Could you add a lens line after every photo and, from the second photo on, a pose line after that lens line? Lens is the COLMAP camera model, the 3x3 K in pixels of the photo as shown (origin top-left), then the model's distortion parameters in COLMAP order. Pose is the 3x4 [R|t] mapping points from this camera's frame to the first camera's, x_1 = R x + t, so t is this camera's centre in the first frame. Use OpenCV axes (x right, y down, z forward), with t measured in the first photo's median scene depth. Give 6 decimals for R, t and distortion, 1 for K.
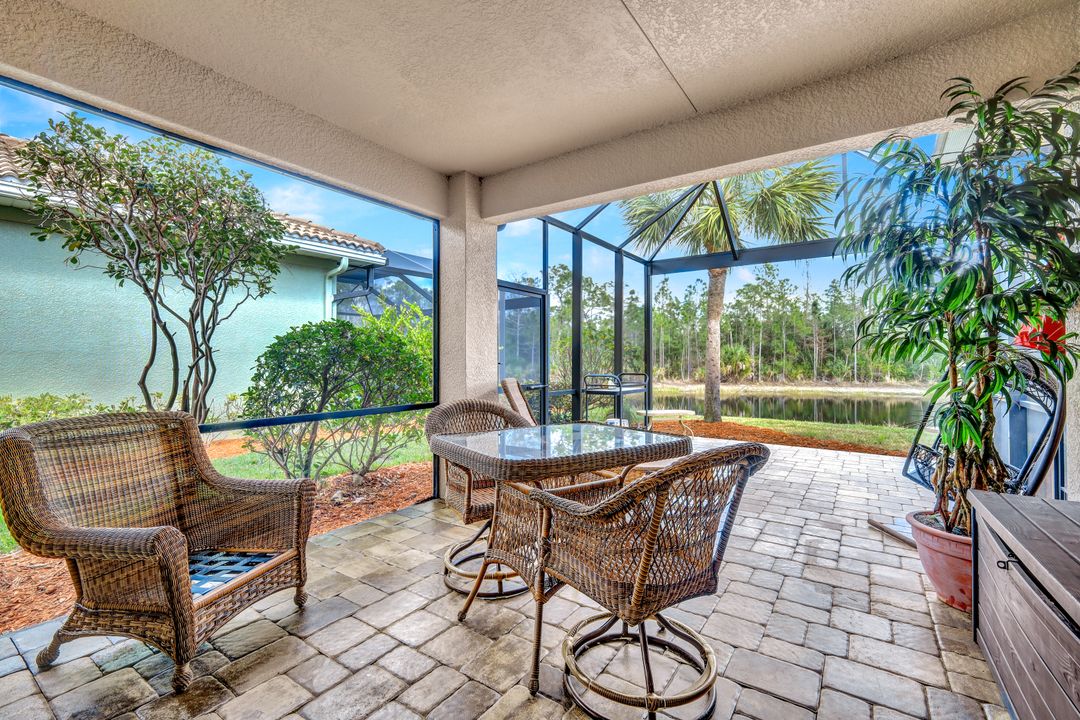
lens RADIAL K [[470.9, 0, 544.9], [0, 470.9, 354.5], [0, 0, 1]] dist [0.005148, 0.000635]
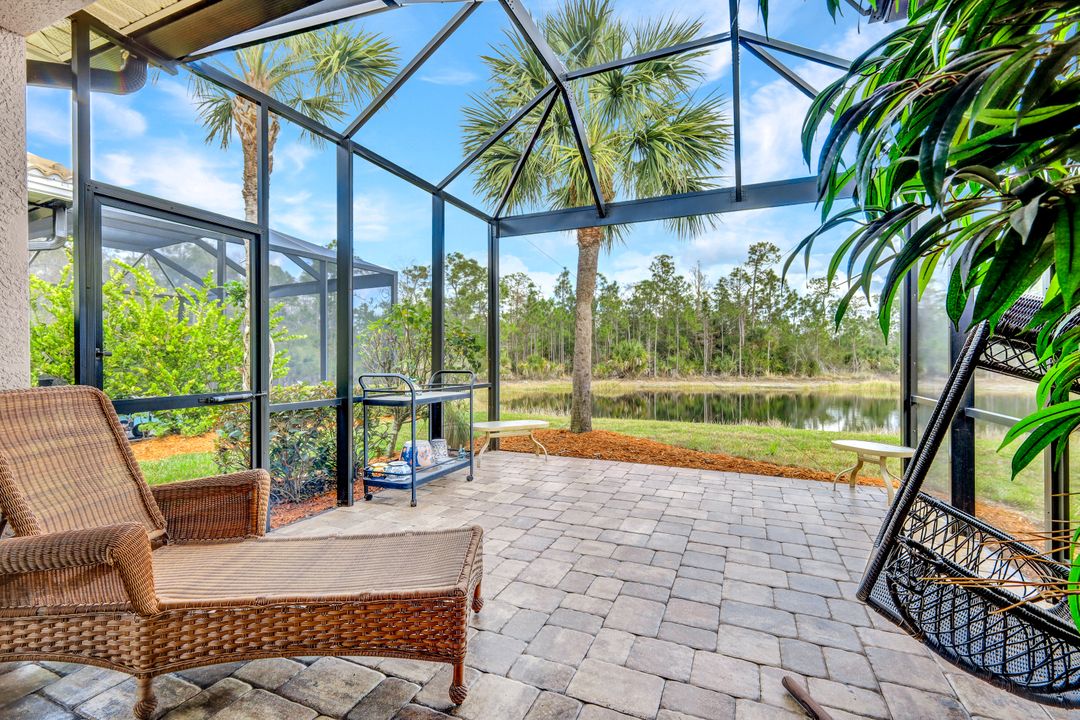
lens RADIAL K [[470.9, 0, 551.1], [0, 470.9, 353.4], [0, 0, 1]] dist [0.005148, 0.000635]
pose [[0.979669, 0.001570, 0.200615, 0.036809], [-0.002641, 0.999984, 0.005072, 0.002126], [-0.200604, -0.005498, 0.979657, 0.059713]]
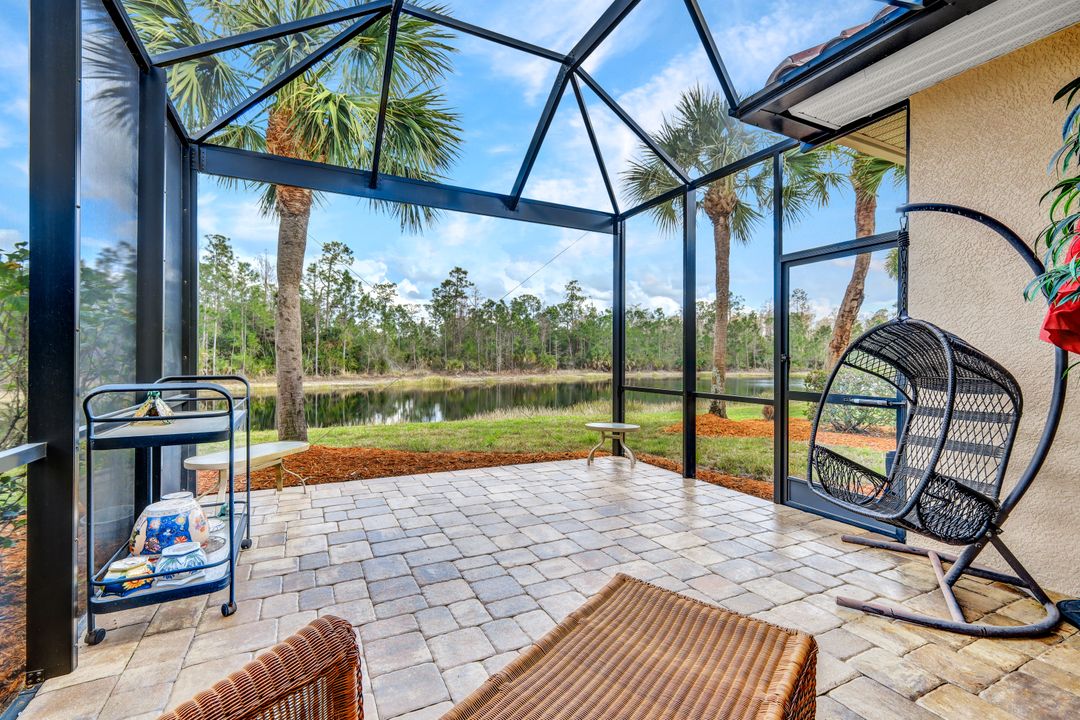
lens RADIAL K [[470.9, 0, 524.0], [0, 470.9, 356.4], [0, 0, 1]] dist [0.005148, 0.000635]
pose [[0.492060, 0.004797, 0.870548, -0.007204], [-0.017765, 0.999832, 0.004532, 0.003026], [-0.870380, -0.017696, 0.492063, 0.108084]]
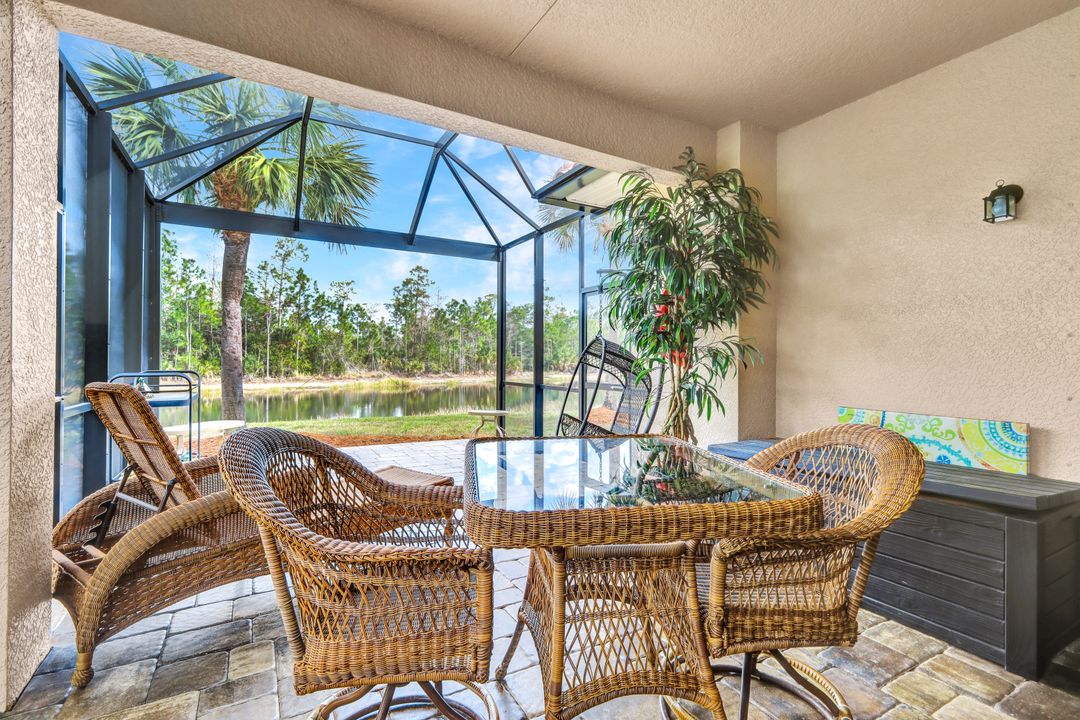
lens RADIAL K [[504.2, 0, 530.1], [0, 504.2, 357.5], [0, 0, 1]] dist [0.008275, 0.001157]
pose [[0.439732, 0.006102, 0.898108, -0.042695], [-0.019741, 0.999801, 0.002872, 0.002171], [-0.897912, -0.018993, 0.439765, 0.050445]]
